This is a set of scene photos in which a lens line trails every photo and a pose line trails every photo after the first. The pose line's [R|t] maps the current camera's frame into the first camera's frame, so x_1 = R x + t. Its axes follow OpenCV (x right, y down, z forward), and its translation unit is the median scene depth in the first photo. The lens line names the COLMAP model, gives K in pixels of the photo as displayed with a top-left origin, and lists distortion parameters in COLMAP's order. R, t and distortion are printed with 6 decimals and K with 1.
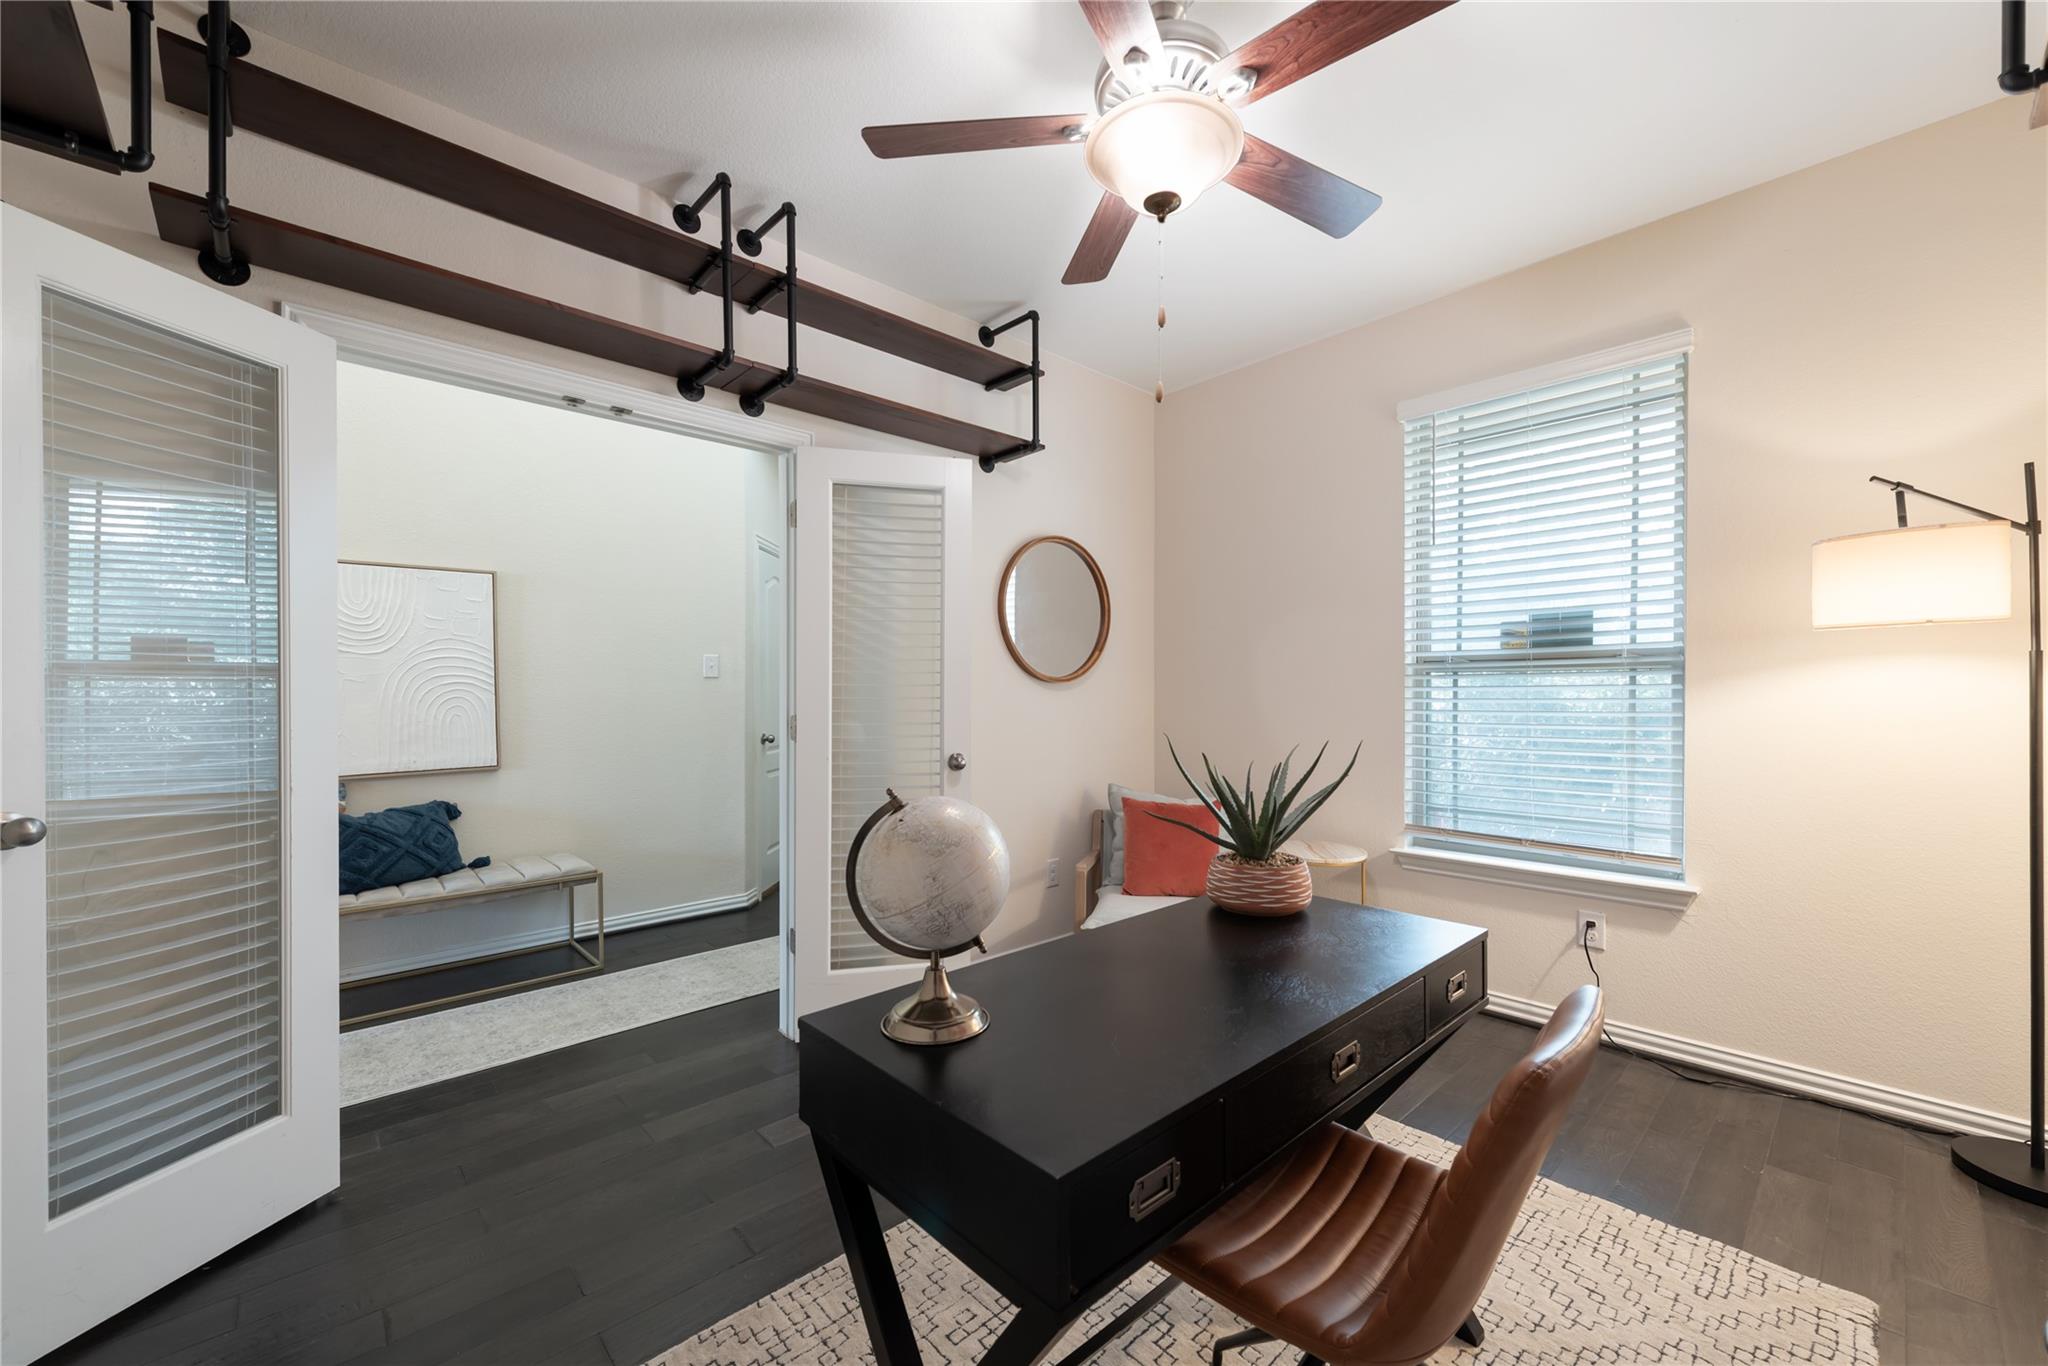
lens RADIAL K [[809.0, 0, 1010.4], [0, 809.0, 681.7], [0, 0, 1]] dist [0.001053, 0.000060]
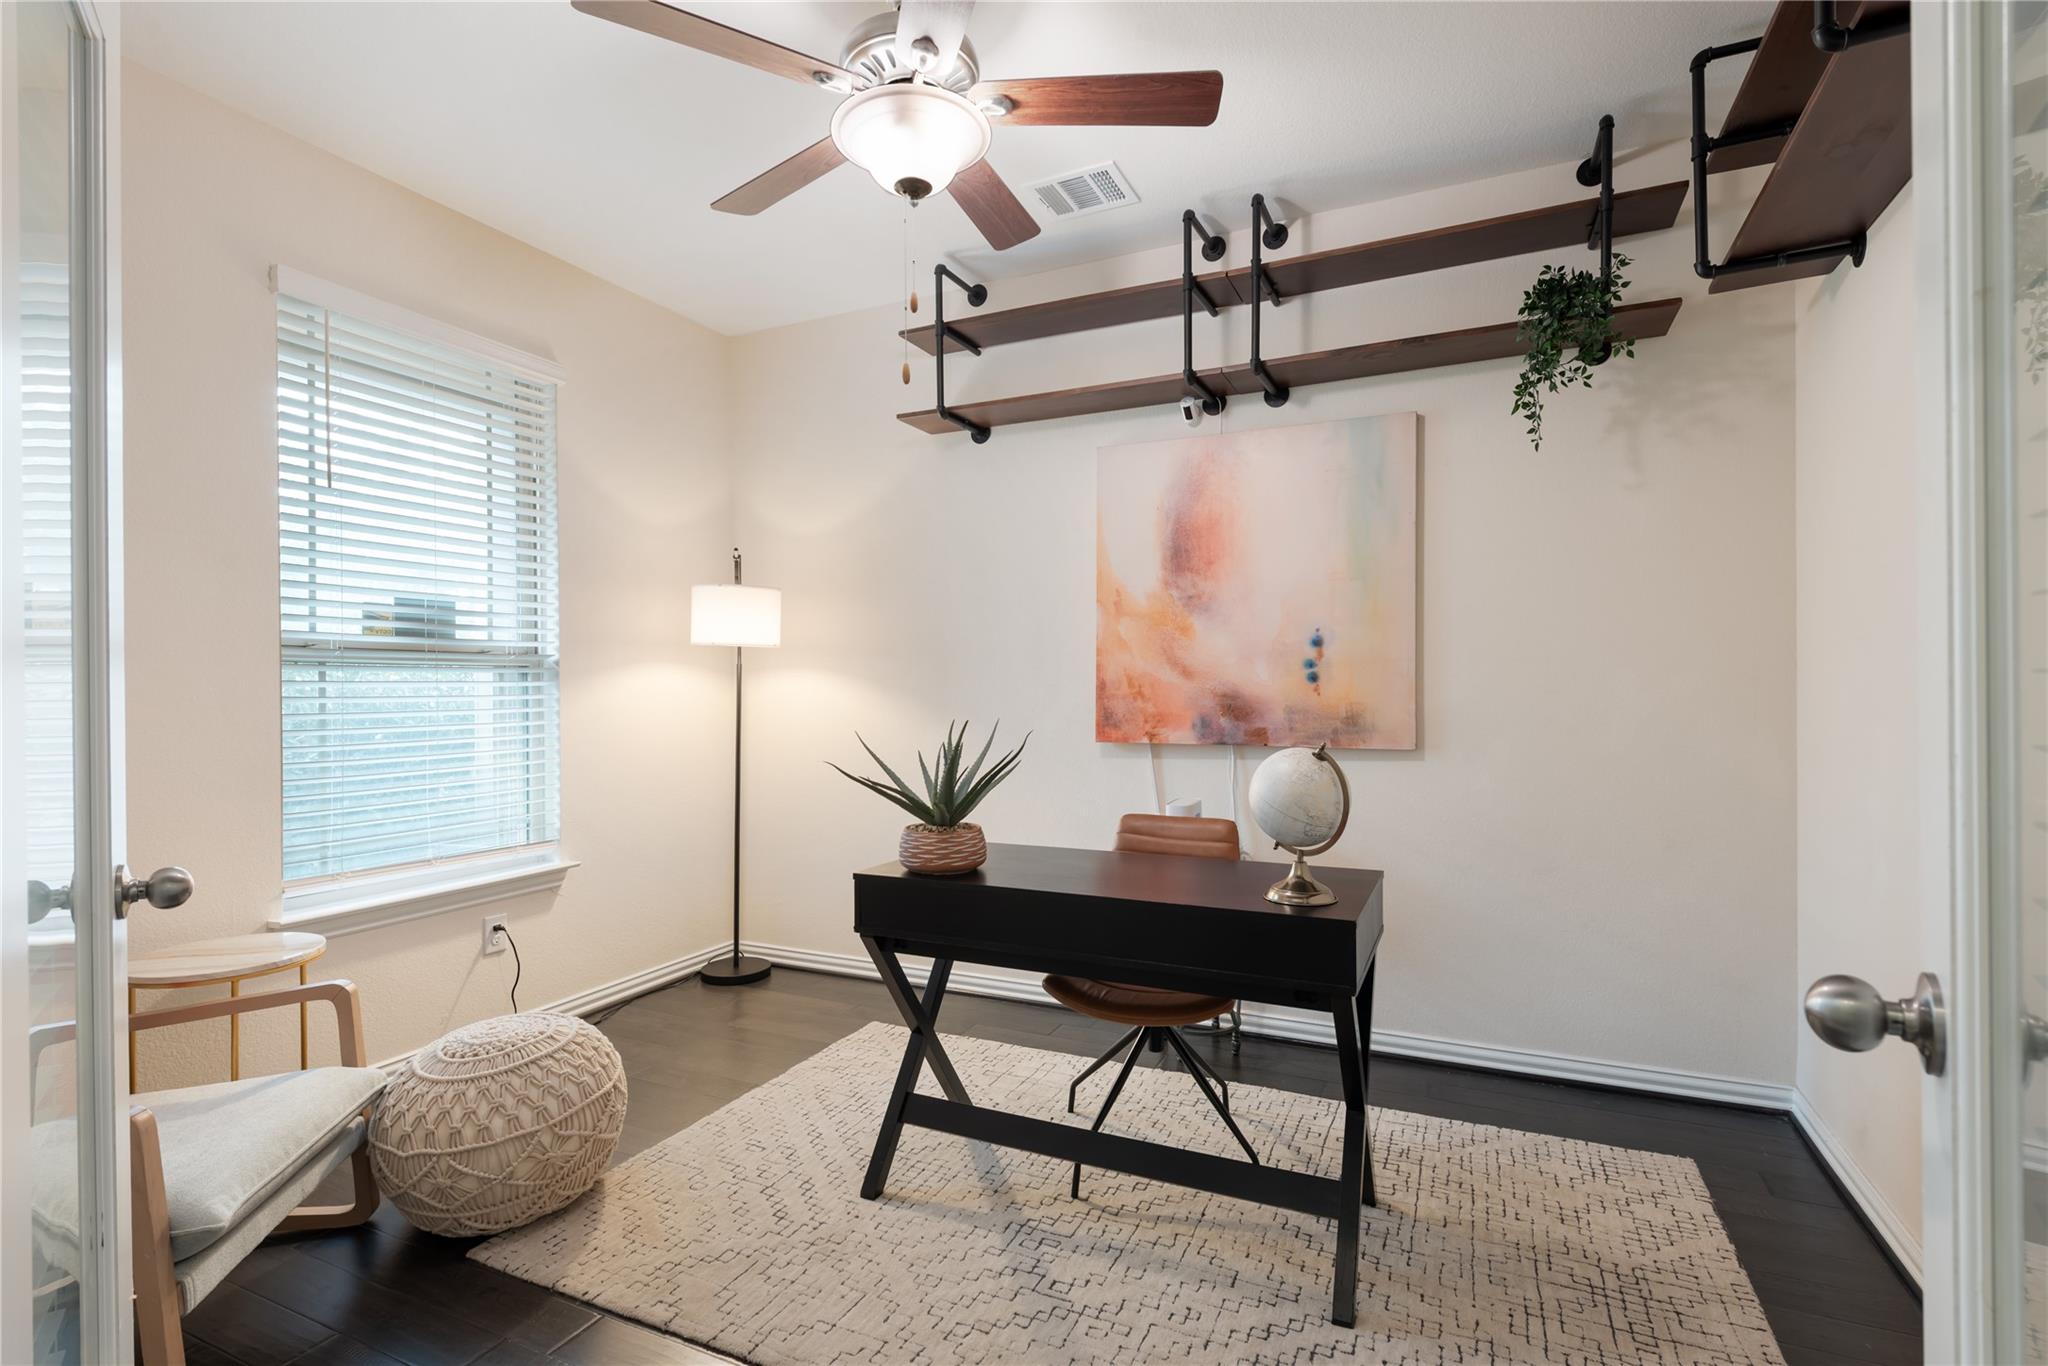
lens RADIAL K [[995.1, 0, 1024.0], [0, 995.1, 683.0], [0, 0, 1]] dist [0.001469, 0.000127]
pose [[-0.396954, 0.012648, 0.917751, -0.575431], [-0.009734, 0.999791, -0.017989, 0.019138], [-0.917787, -0.016074, -0.396748, 0.813945]]
